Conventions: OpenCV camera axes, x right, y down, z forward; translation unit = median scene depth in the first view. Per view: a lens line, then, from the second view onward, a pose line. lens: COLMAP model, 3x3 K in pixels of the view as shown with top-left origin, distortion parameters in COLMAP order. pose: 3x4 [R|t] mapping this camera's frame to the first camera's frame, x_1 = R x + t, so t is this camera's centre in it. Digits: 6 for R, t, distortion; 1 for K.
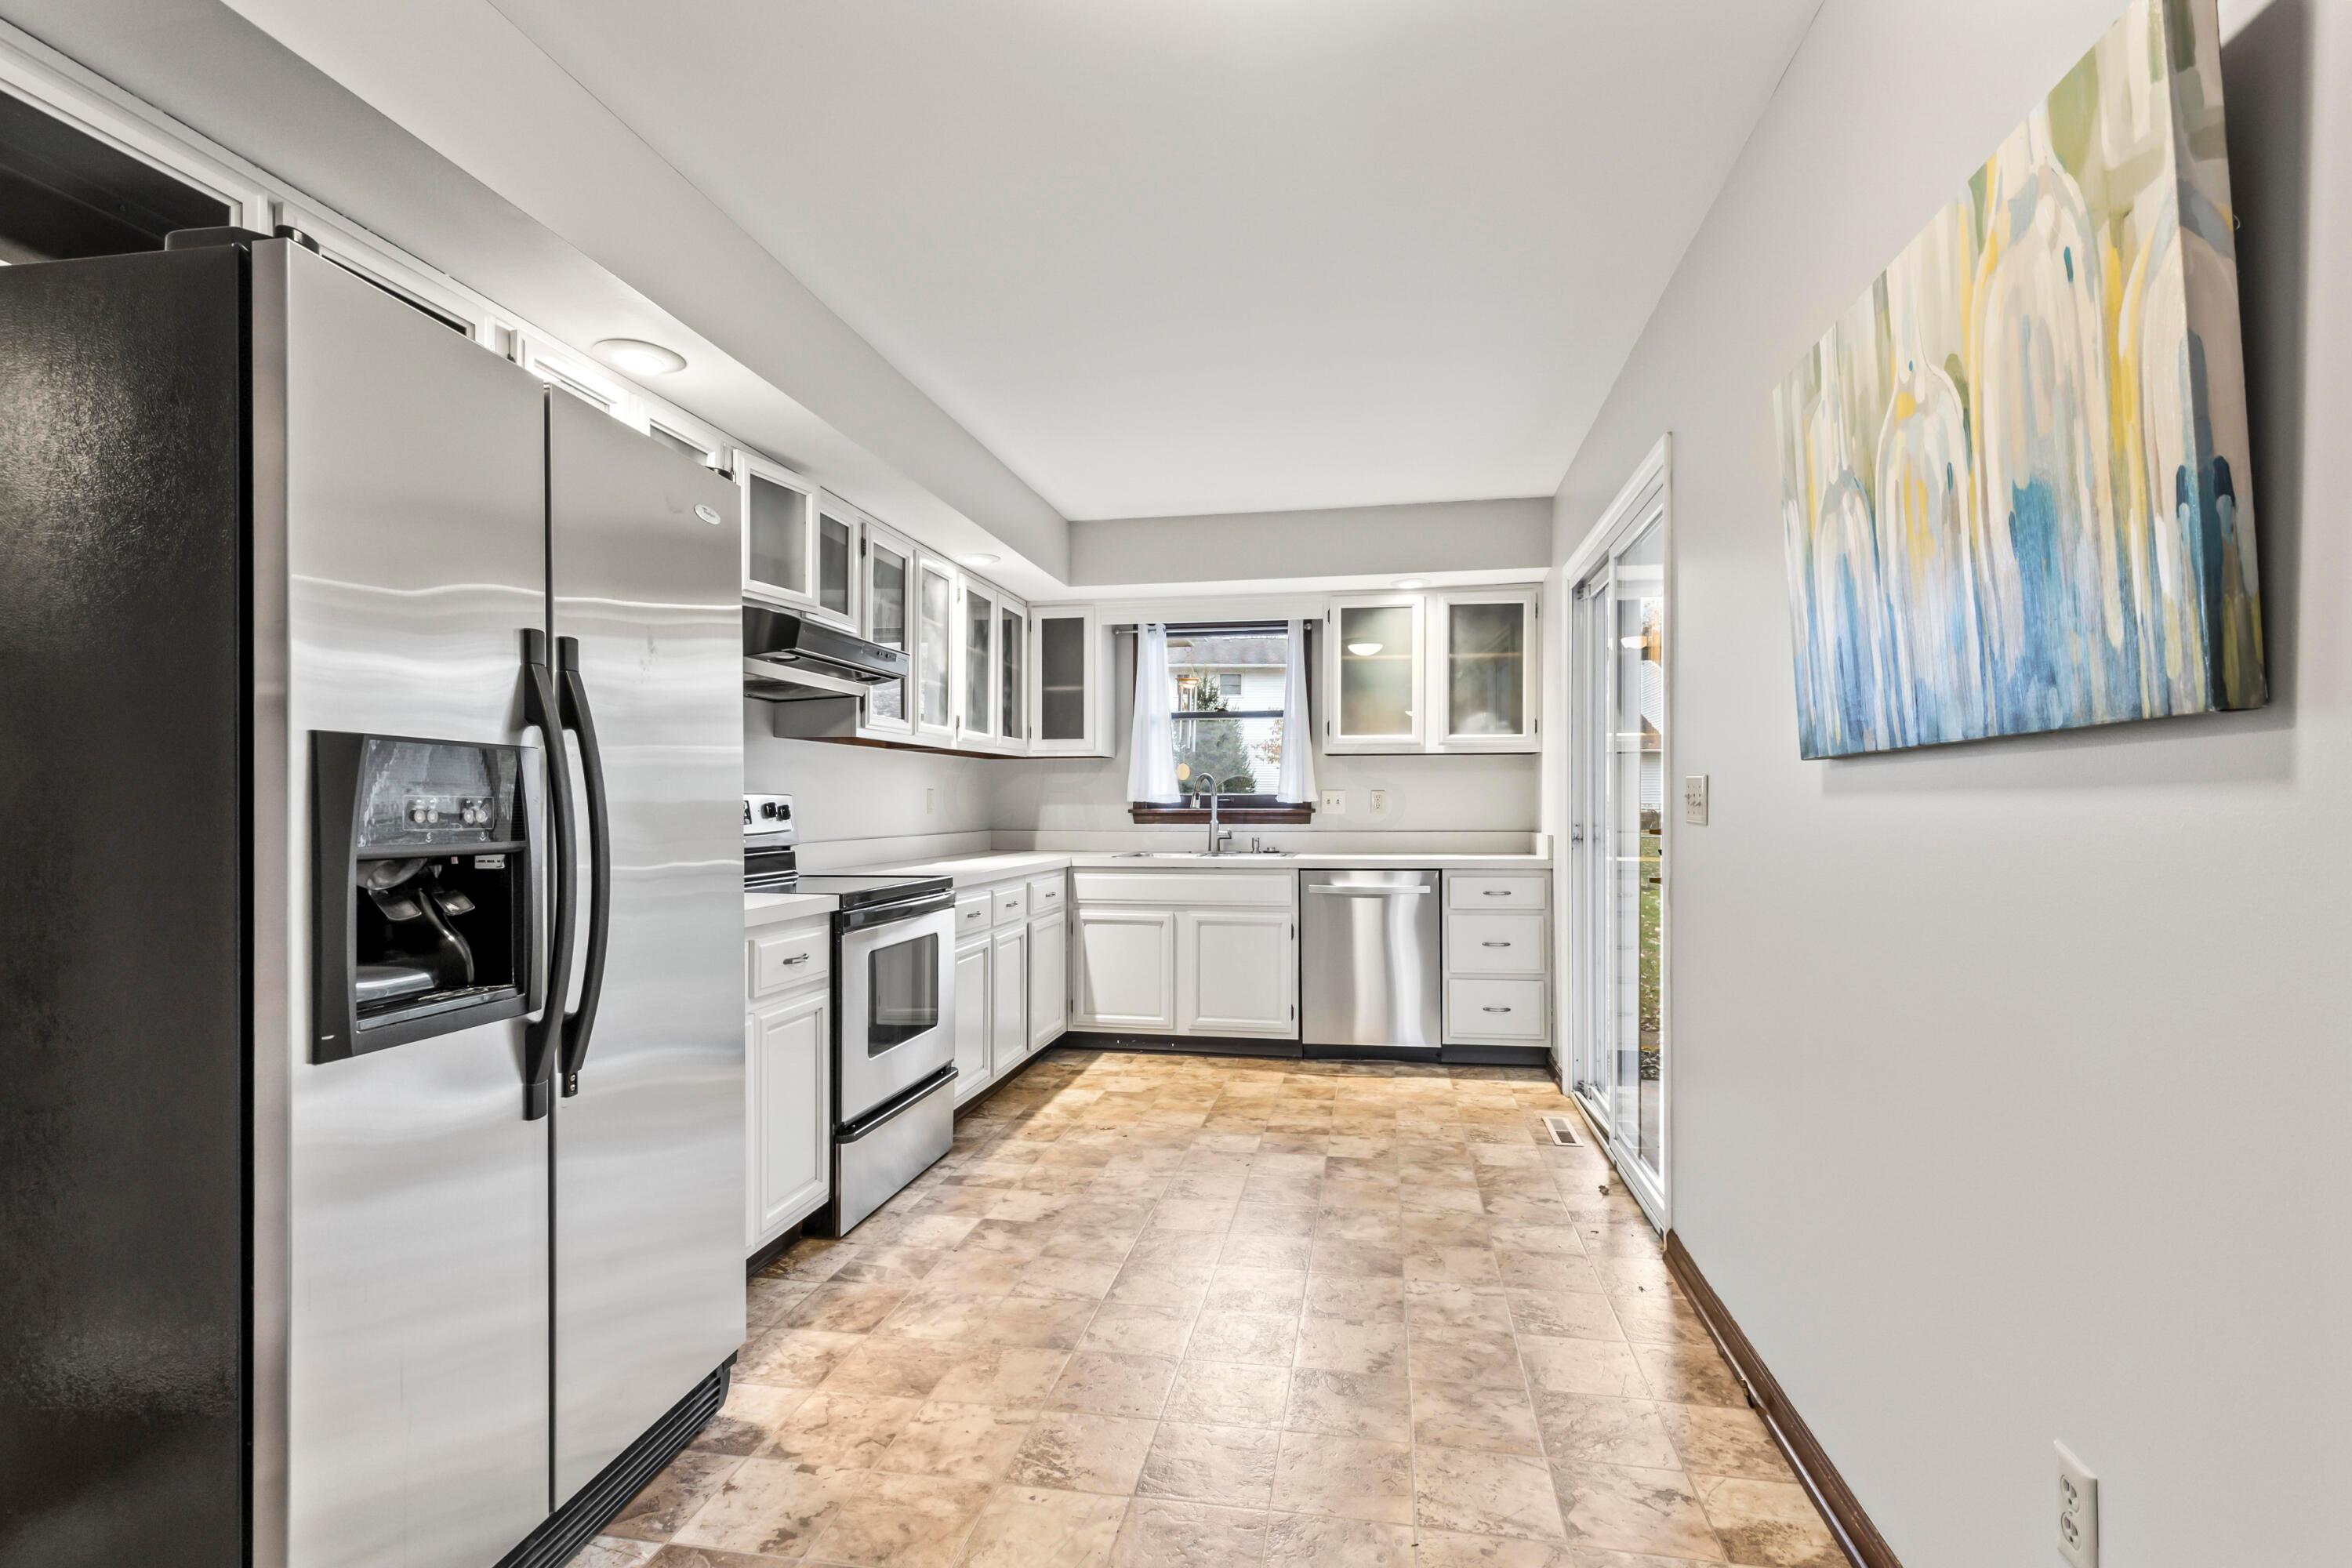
lens RADIAL K [[1094.1, 0, 1182.9], [0, 1094.1, 807.0], [0, 0, 1]] dist [0.000567, 0.000265]
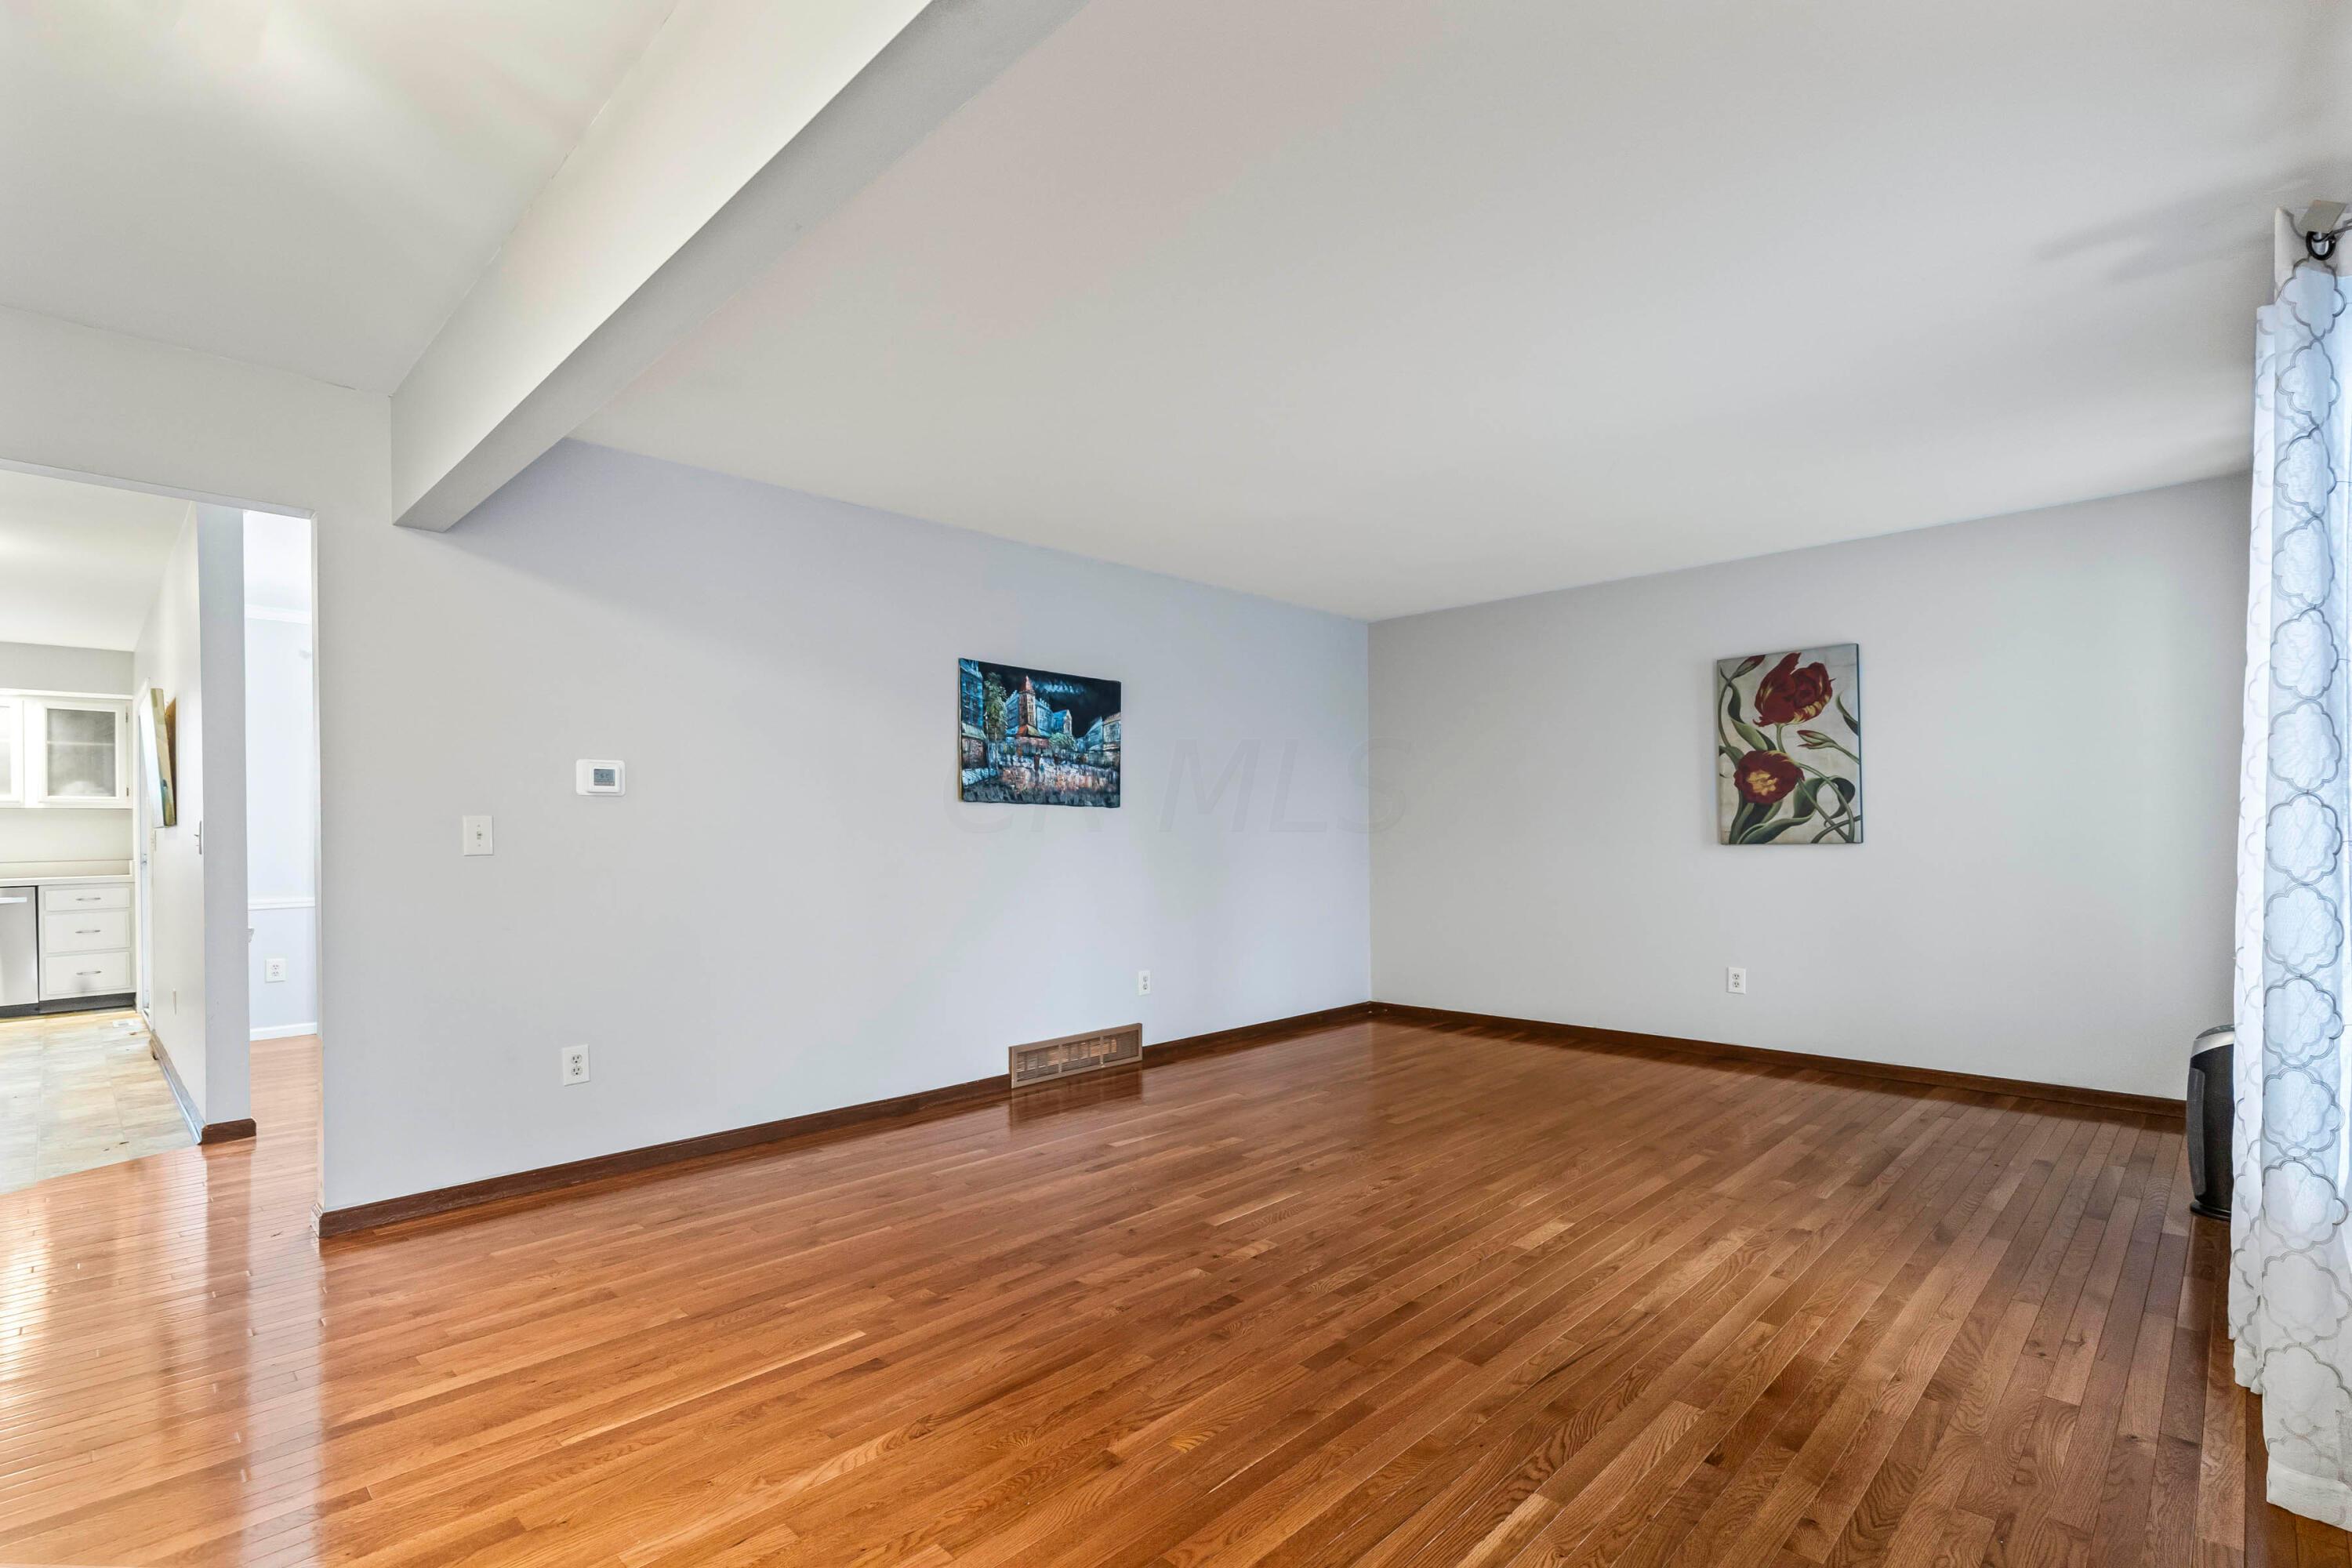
lens RADIAL K [[1082.7, 0, 1183.7], [0, 1082.7, 837.0], [0, 0, 1]] dist [0.003637, 0.000534]
pose [[0.554861, -0.008478, 0.831900, -0.131741], [0.009226, 0.999949, 0.004037, -0.002329], [-0.831892, 0.005436, 0.554911, -1.123439]]
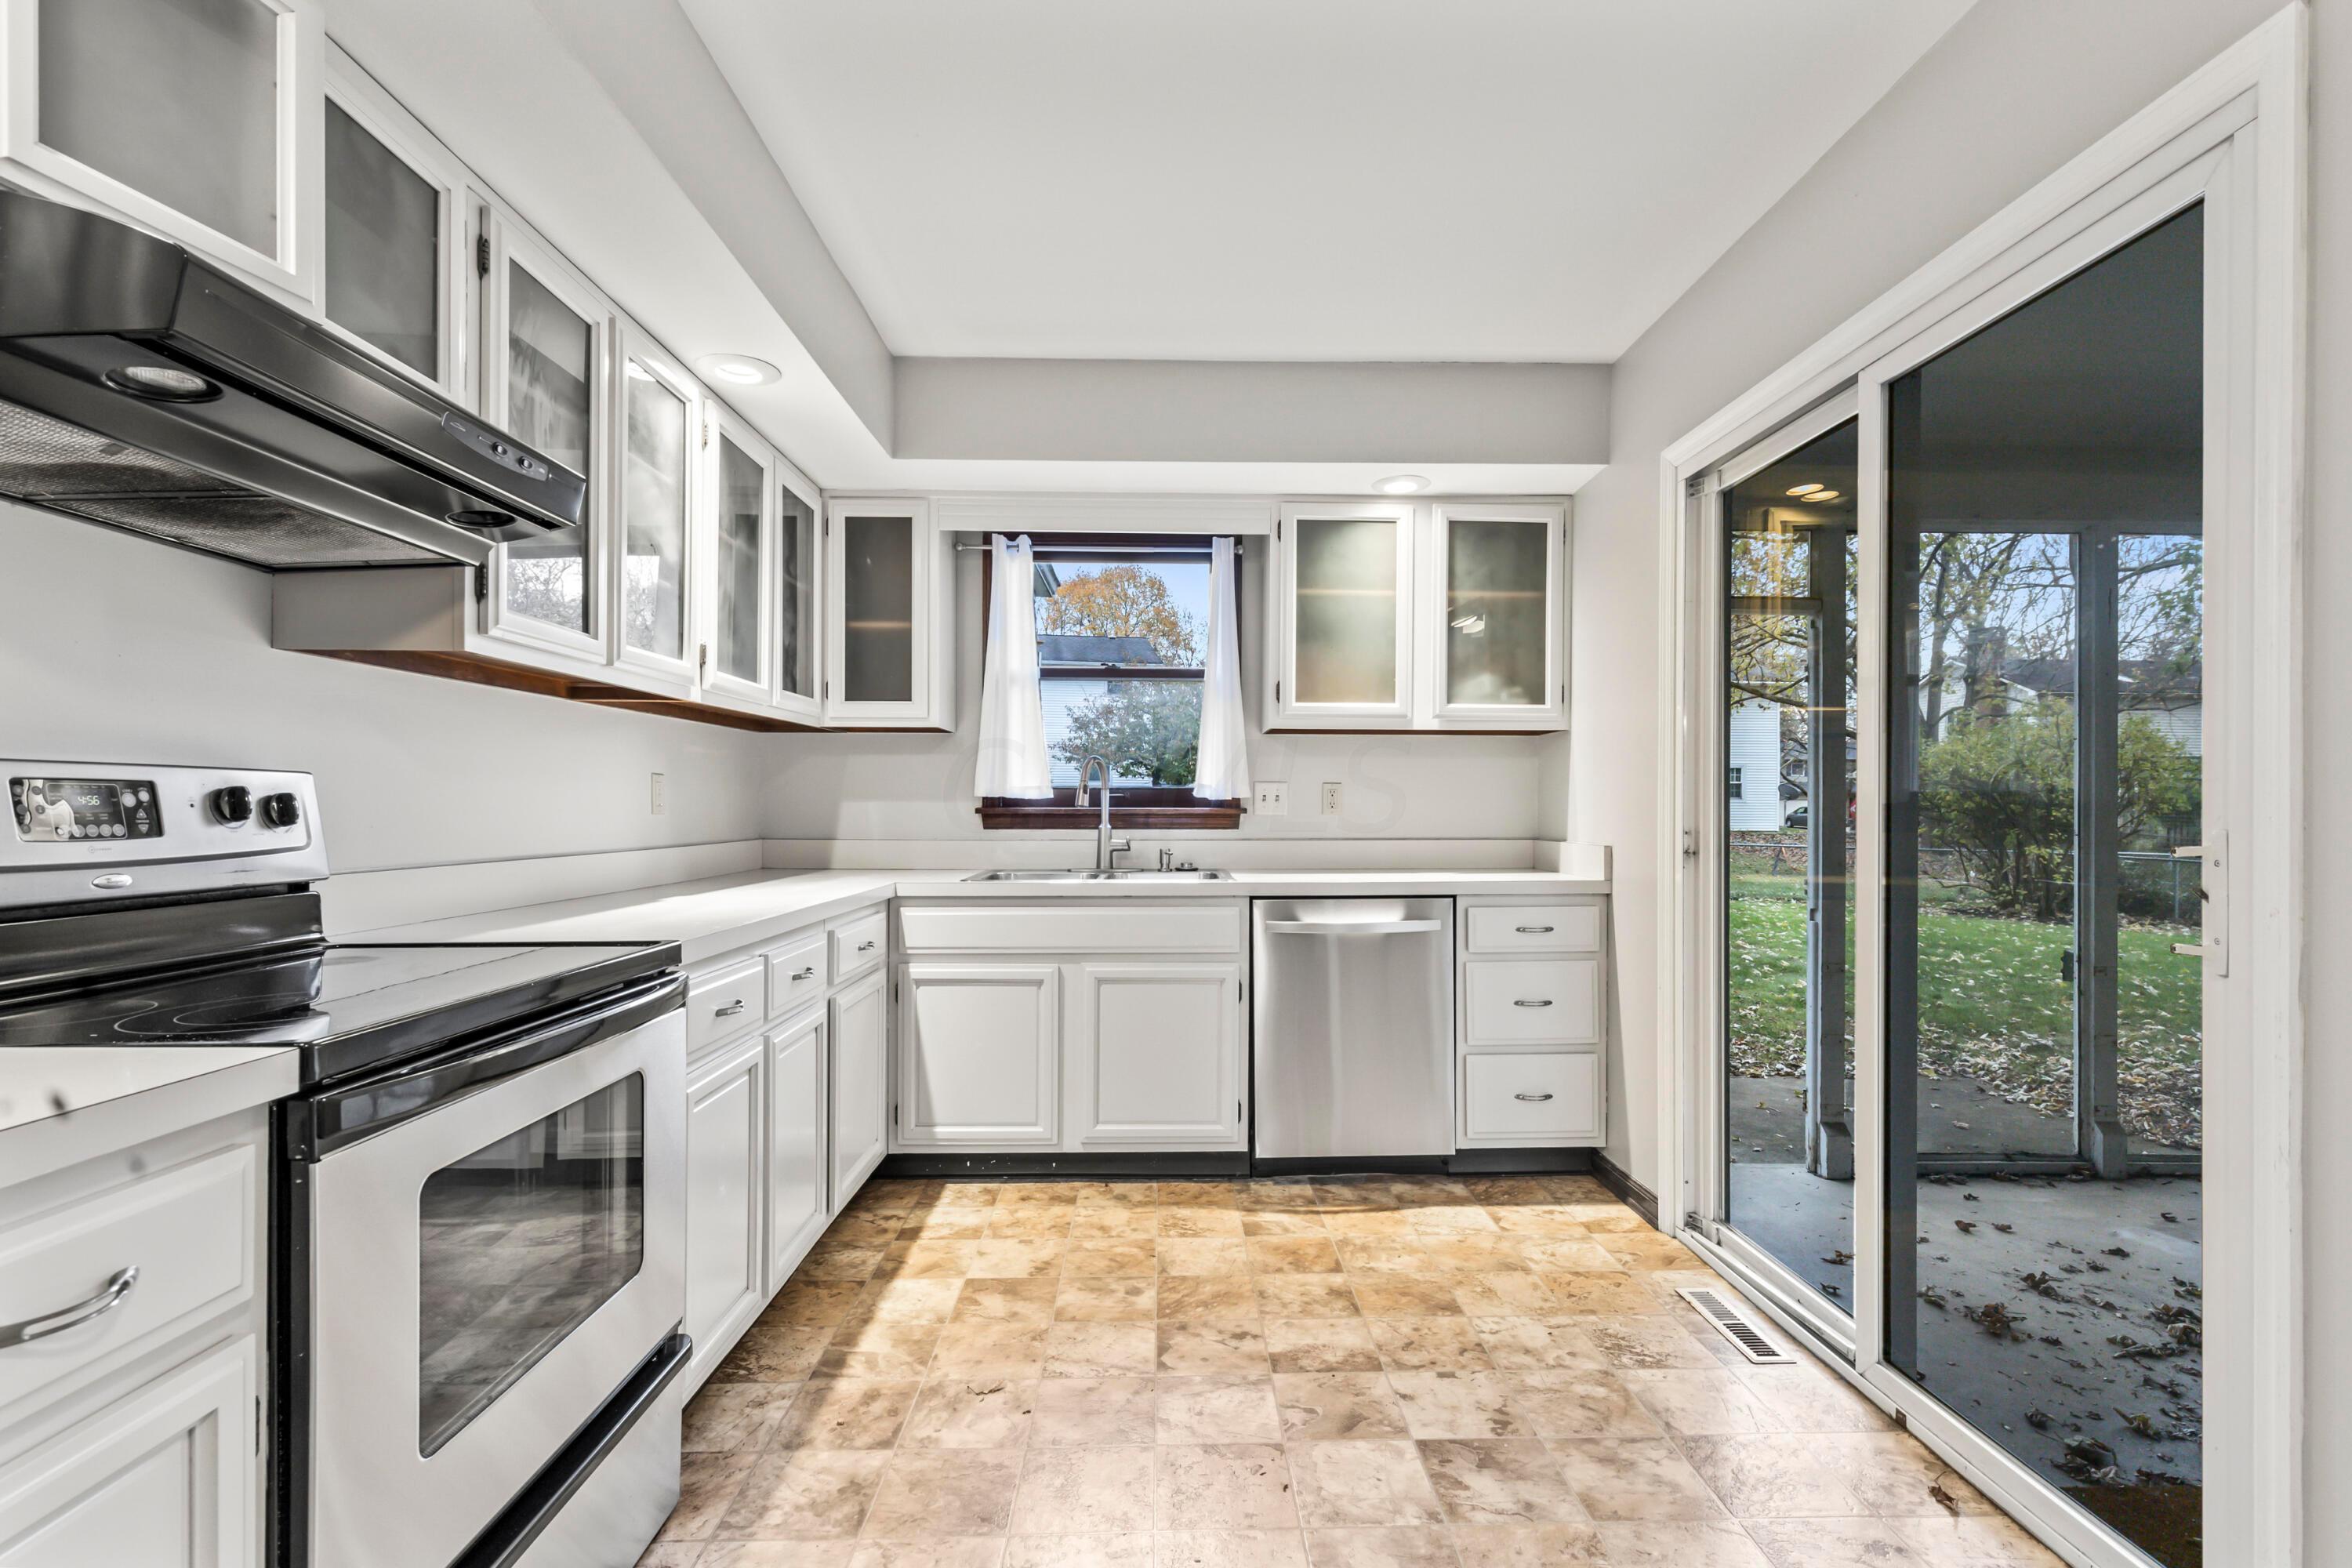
lens RADIAL K [[1054.9, 0, 1181.3], [0, 1054.9, 809.8], [0, 0, 1]] dist [0.000588, 0.000118]
pose [[0.978670, 0.002474, 0.205423, -0.067800], [-0.002666, 0.999996, 0.000659, 0.002796], [-0.205420, -0.001193, 0.978673, 0.376125]]
